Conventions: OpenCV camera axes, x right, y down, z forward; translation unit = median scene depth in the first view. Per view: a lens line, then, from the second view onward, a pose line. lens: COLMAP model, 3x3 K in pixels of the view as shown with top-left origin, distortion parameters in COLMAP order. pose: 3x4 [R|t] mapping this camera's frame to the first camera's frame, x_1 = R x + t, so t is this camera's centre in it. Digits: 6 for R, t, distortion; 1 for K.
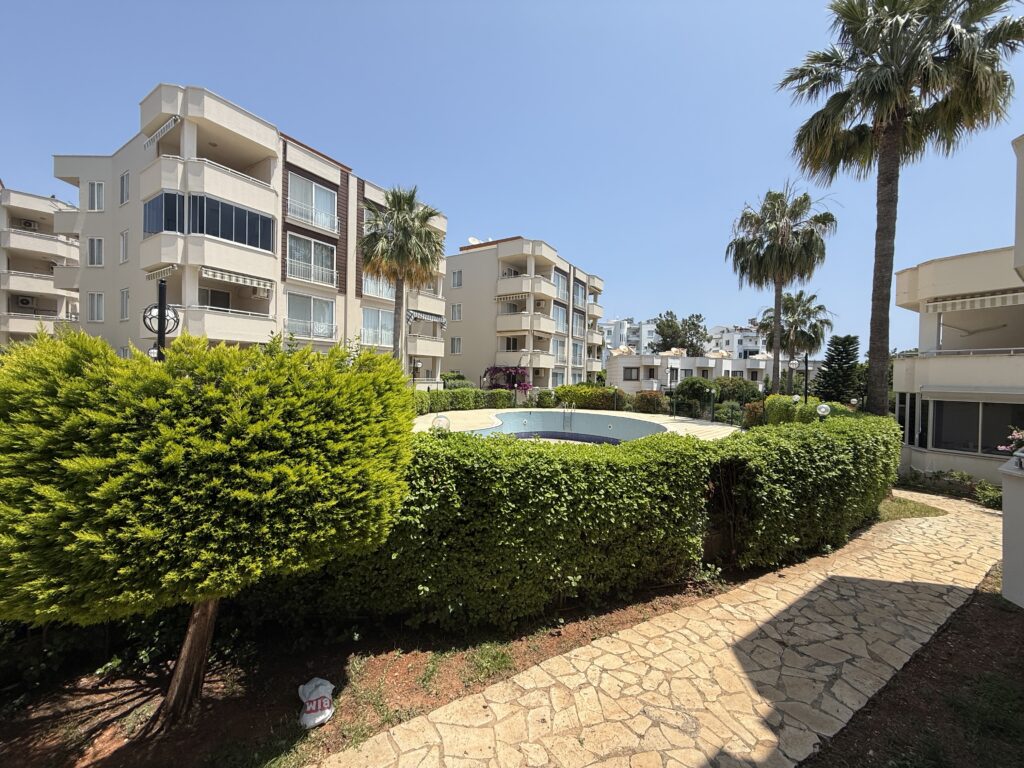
lens RADIAL K [[404.6, 0, 510.5], [0, 404.6, 383.5], [0, 0, 1]] dist [0.000830, 0.000132]
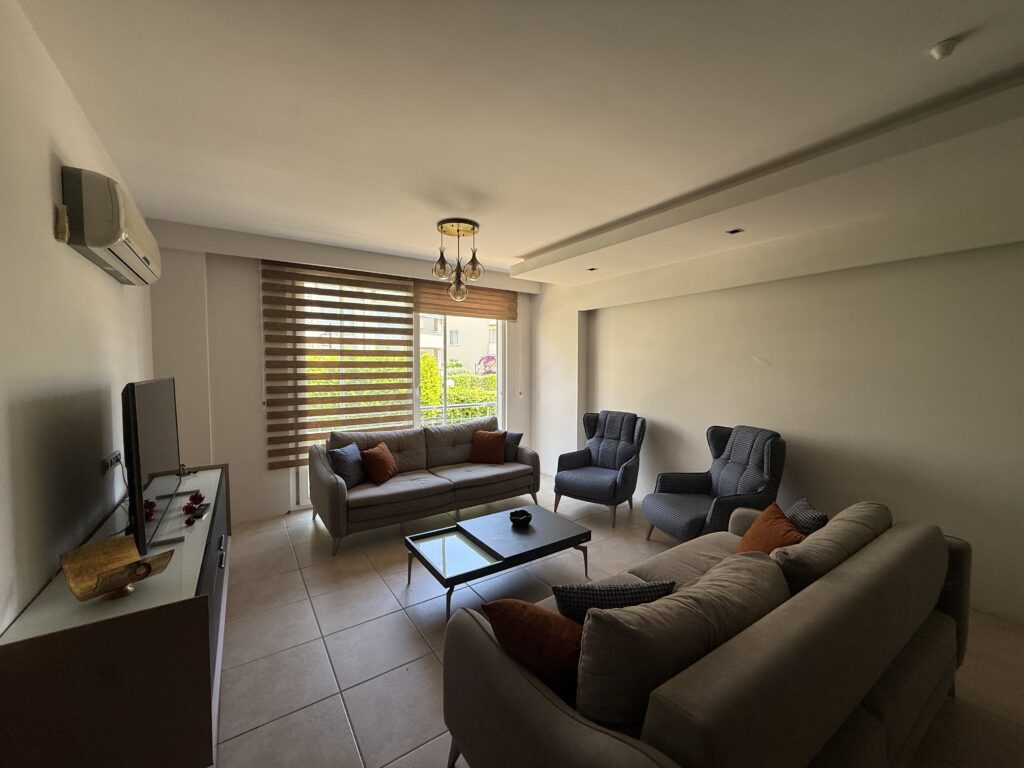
lens RADIAL K [[413.1, 0, 512.0], [0, 413.1, 384.0], [0, 0, 1]] dist [0.000477, 0.000038]
pose [[0.999830, -0.017825, 0.004649, 0.282788], [0.017676, 0.999386, 0.030259, 0.065728], [-0.005186, -0.030172, 0.999531, -2.271259]]
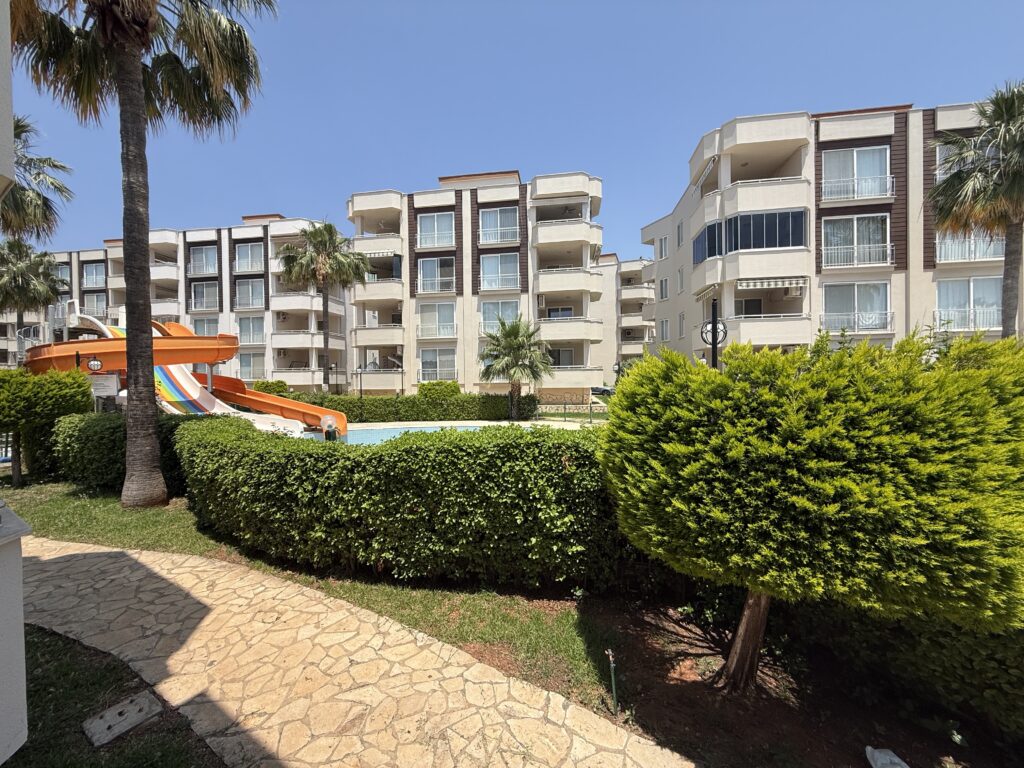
lens RADIAL K [[404.6, 0, 510.5], [0, 404.6, 383.5], [0, 0, 1]] dist [0.000830, 0.000132]
pose [[0.402563, -0.016123, -0.915250, -0.045723], [0.009406, 0.999865, -0.013476, -0.000622], [0.915344, -0.003184, 0.402660, -0.017815]]
